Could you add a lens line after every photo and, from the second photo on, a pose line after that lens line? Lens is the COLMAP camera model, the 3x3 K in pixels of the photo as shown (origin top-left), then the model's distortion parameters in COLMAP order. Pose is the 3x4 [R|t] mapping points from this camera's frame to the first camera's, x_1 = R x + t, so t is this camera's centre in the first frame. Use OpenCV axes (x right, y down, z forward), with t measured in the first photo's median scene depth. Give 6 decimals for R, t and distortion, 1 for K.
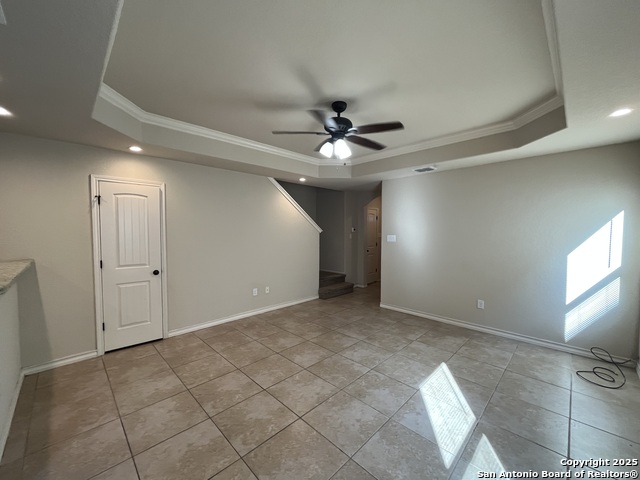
lens RADIAL K [[257.1, 0, 319.4], [0, 257.1, 239.9], [0, 0, 1]] dist [-0.002853, -0.000524]
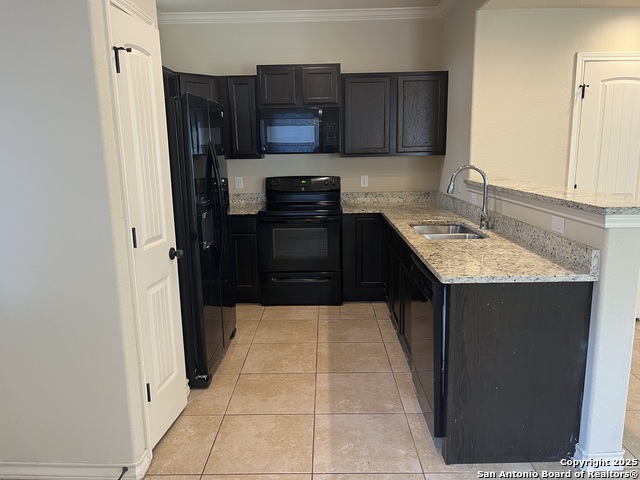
lens RADIAL K [[483.0, 0, 318.3], [0, 483.0, 246.7], [0, 0, 1]] dist [0.068663, -0.104772]
pose [[0.699296, 0.127462, -0.703377, -0.365577], [-0.010604, 0.985716, 0.168084, 0.028820], [0.714754, -0.110082, 0.690658, -0.348223]]
